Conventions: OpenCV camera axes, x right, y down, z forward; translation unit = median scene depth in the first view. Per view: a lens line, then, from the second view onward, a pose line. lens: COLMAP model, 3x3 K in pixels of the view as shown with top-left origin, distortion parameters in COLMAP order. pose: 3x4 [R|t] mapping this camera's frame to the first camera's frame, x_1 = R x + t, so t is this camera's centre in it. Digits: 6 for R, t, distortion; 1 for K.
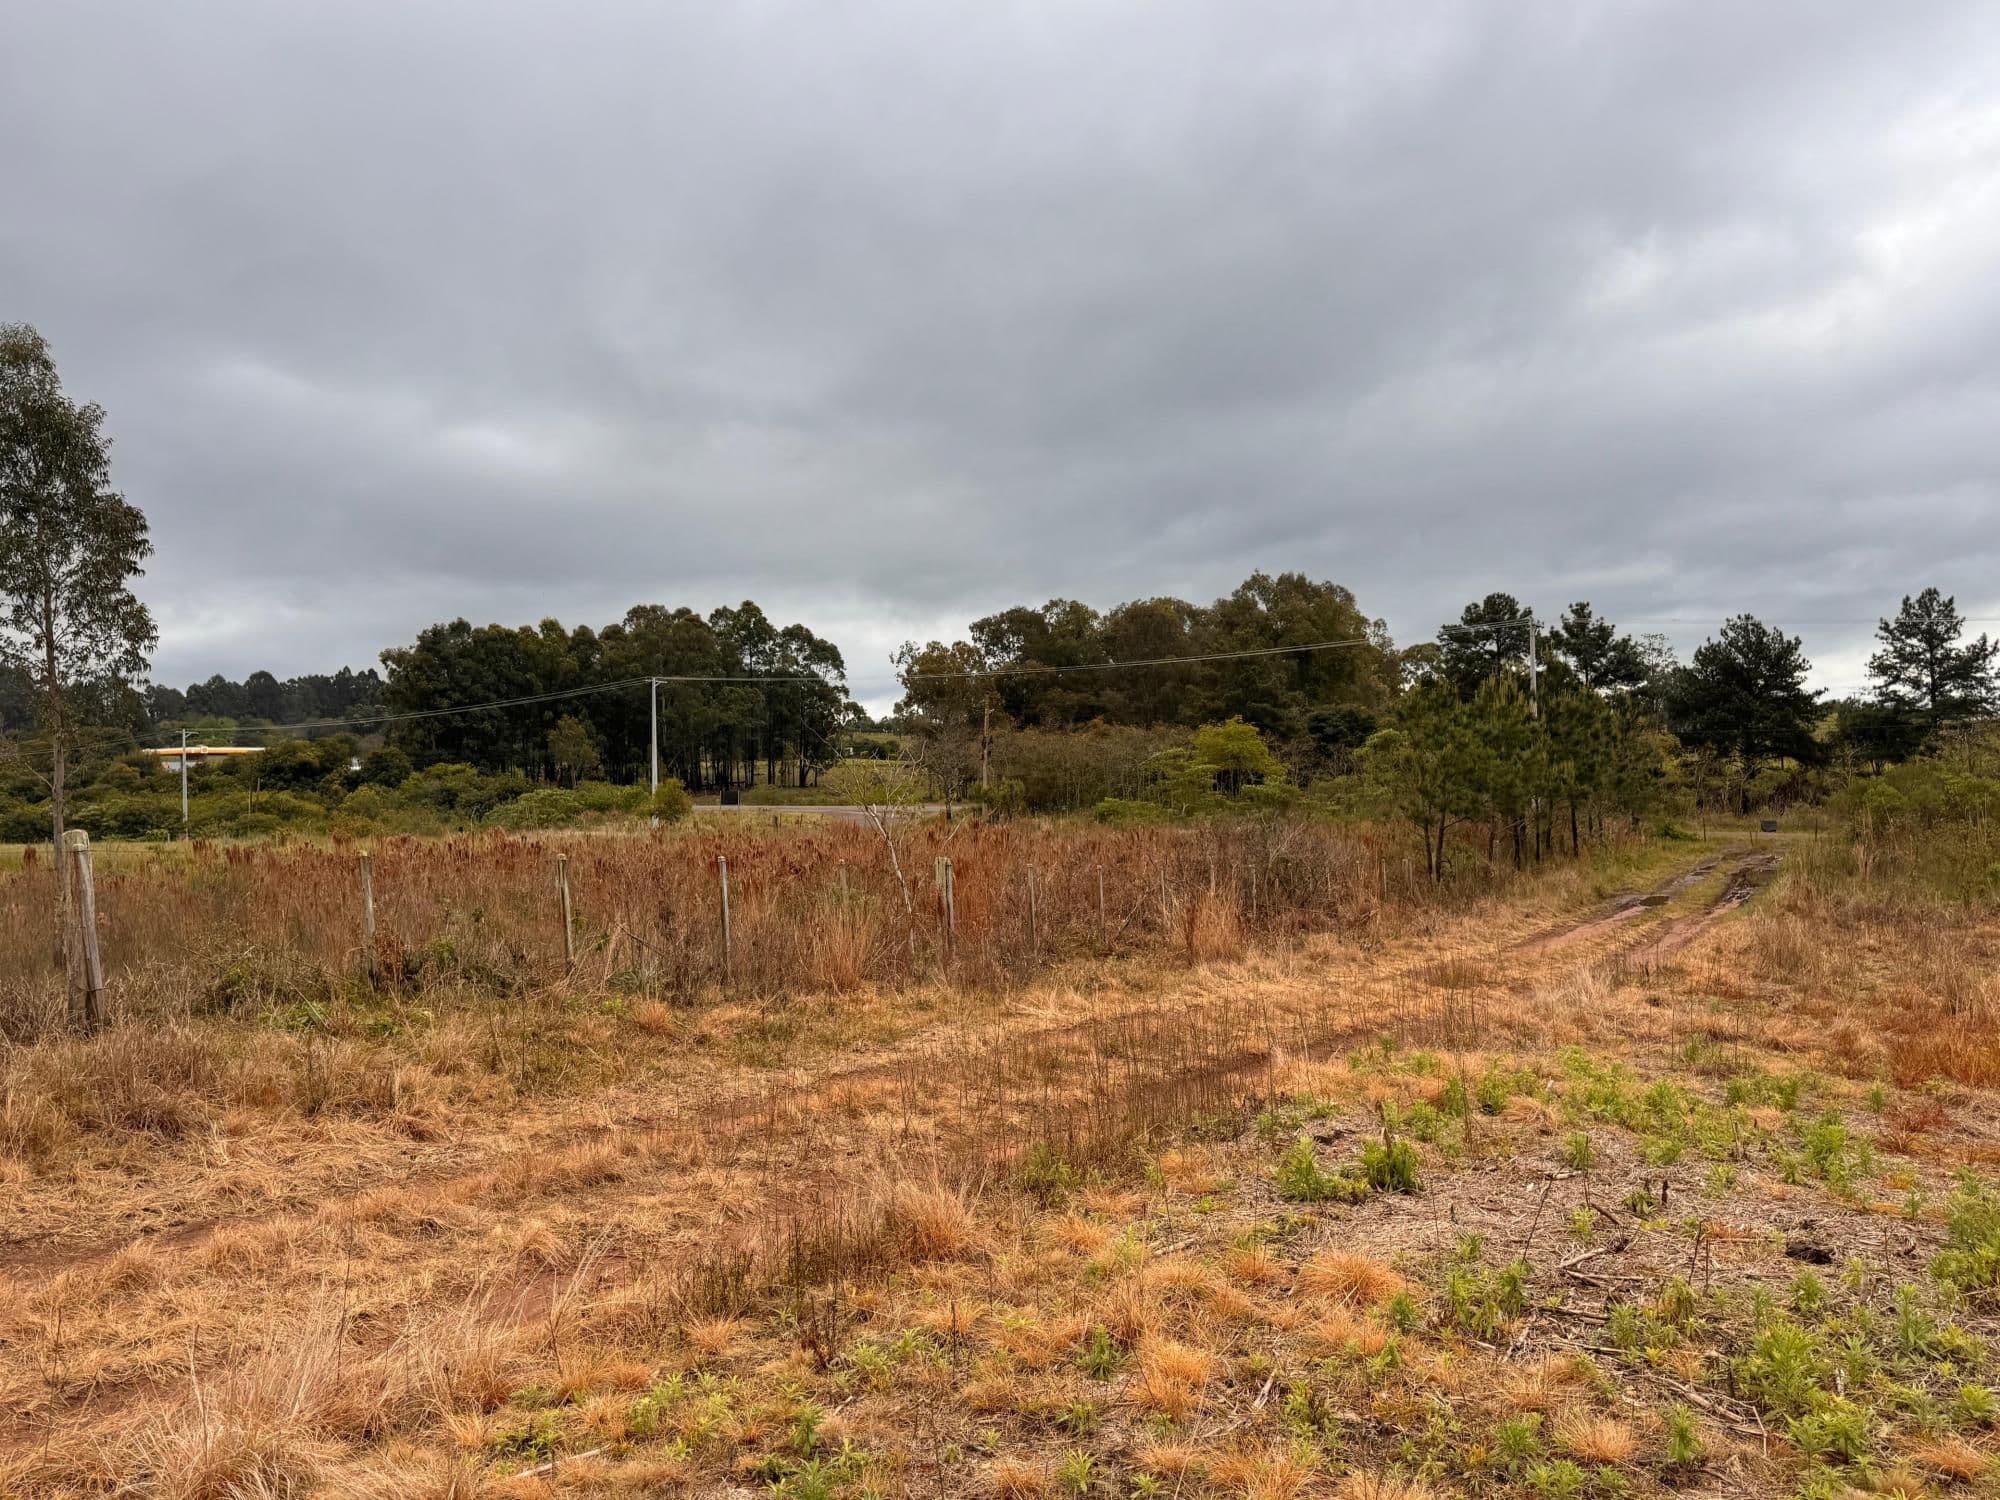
lens RADIAL K [[1383.9, 0, 998.8], [0, 1383.9, 750.8], [0, 0, 1]] dist [-0.002428, -0.032316]
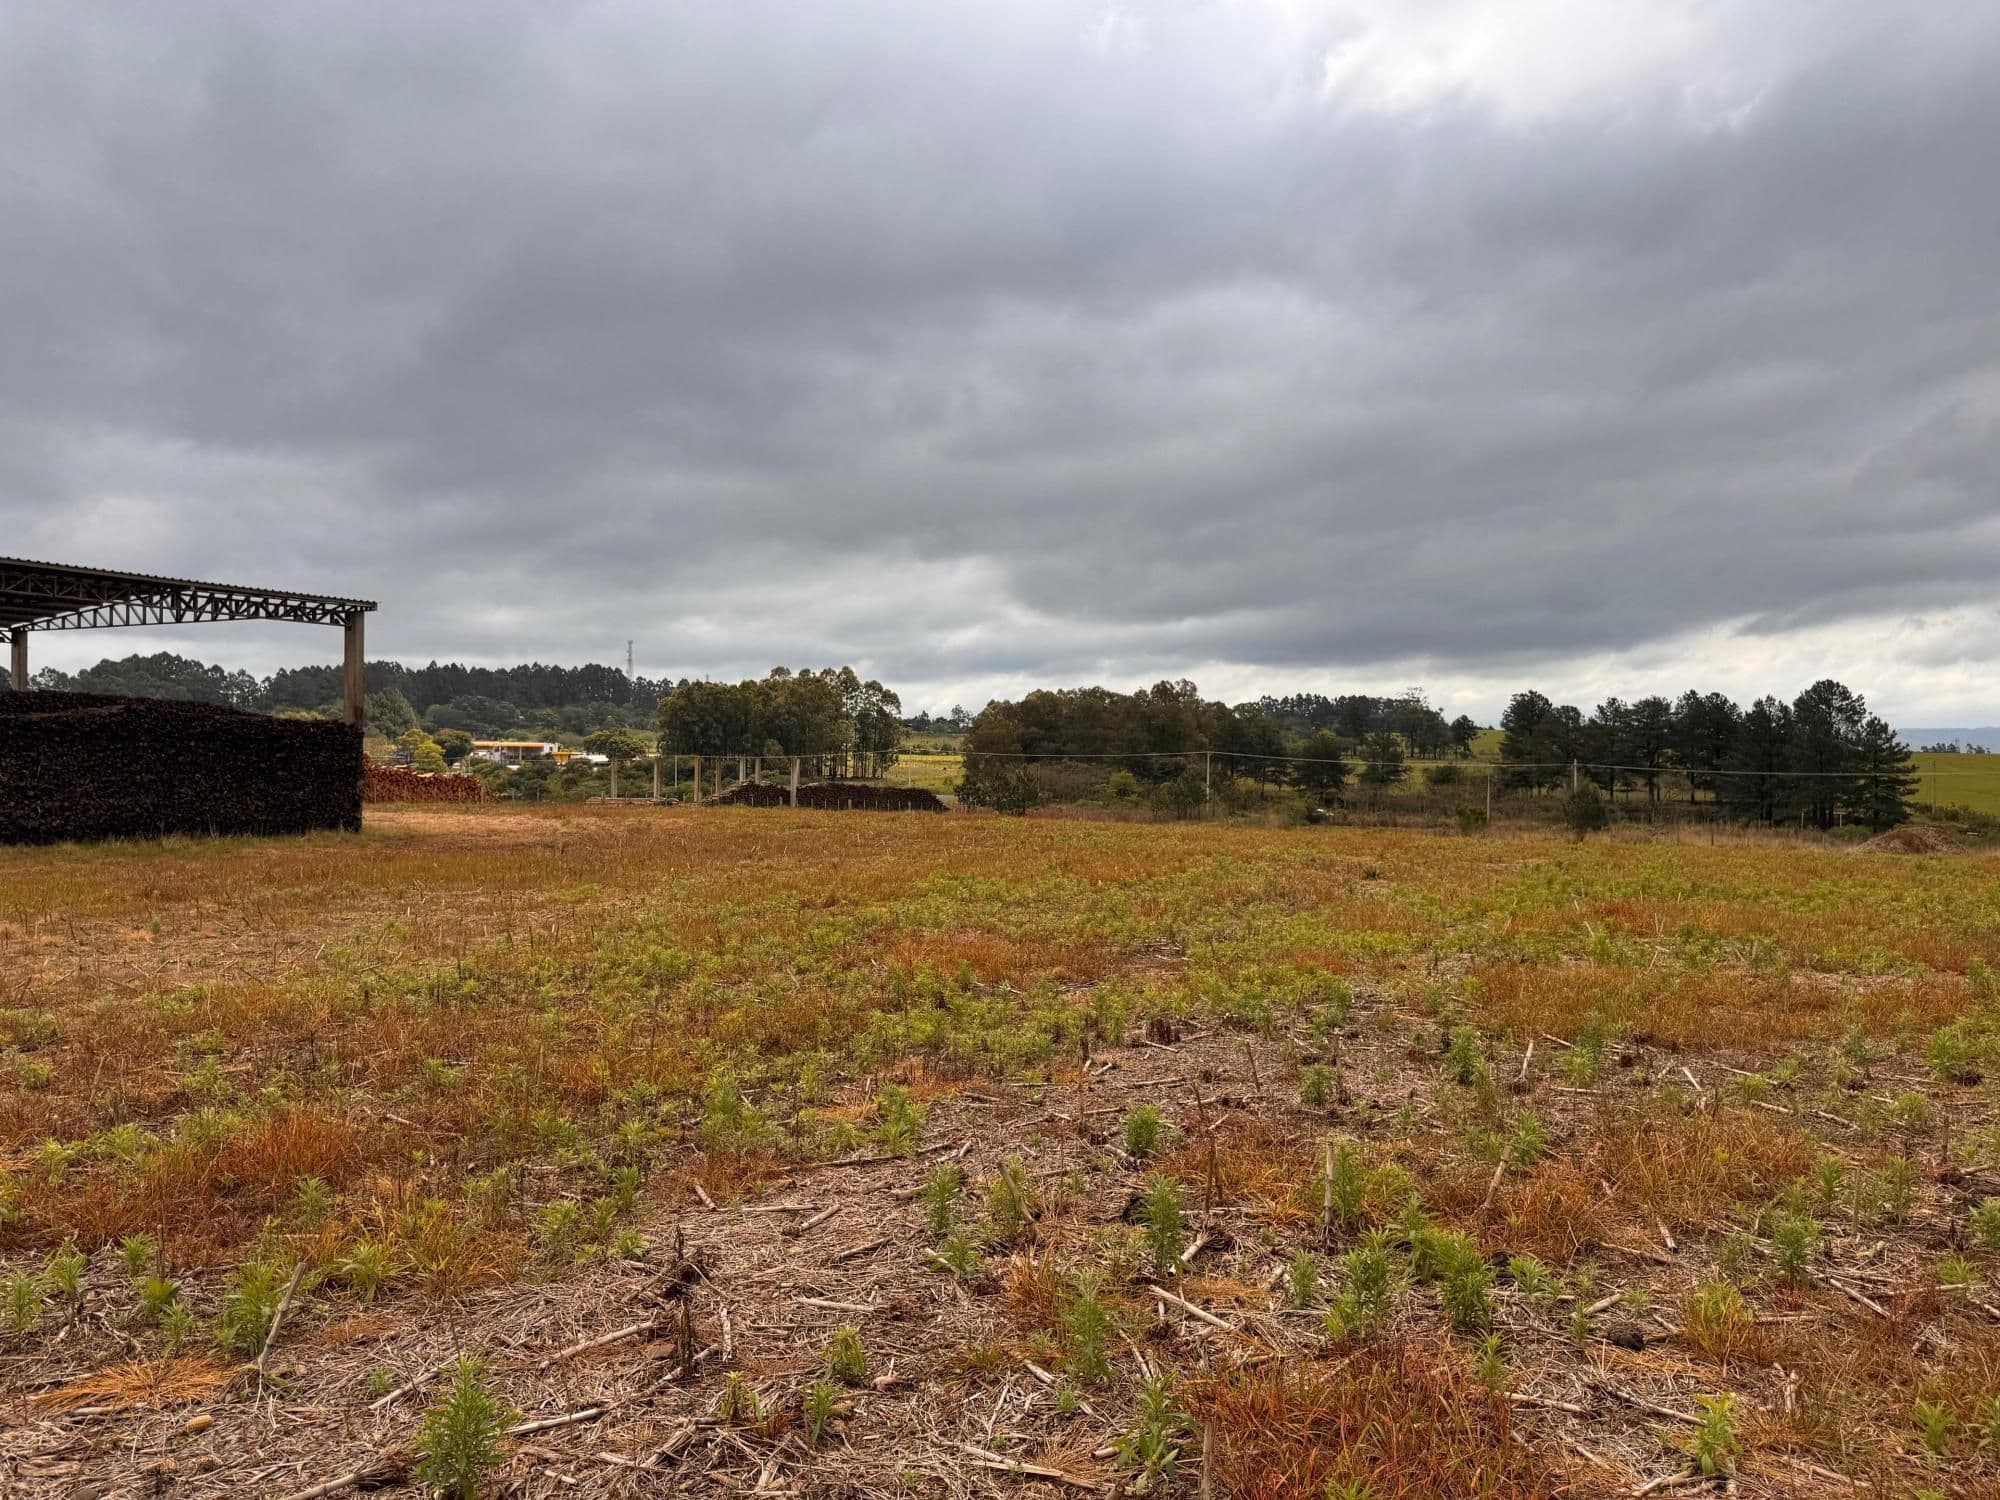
lens RADIAL K [[1356.7, 0, 1005.6], [0, 1356.7, 758.7], [0, 0, 1]] dist [0.047108, -0.029329]
pose [[0.997379, 0.028886, 0.066332, -0.152160], [-0.030305, 0.999331, 0.020497, -0.058412], [-0.065695, -0.022453, 0.997587, -1.039016]]
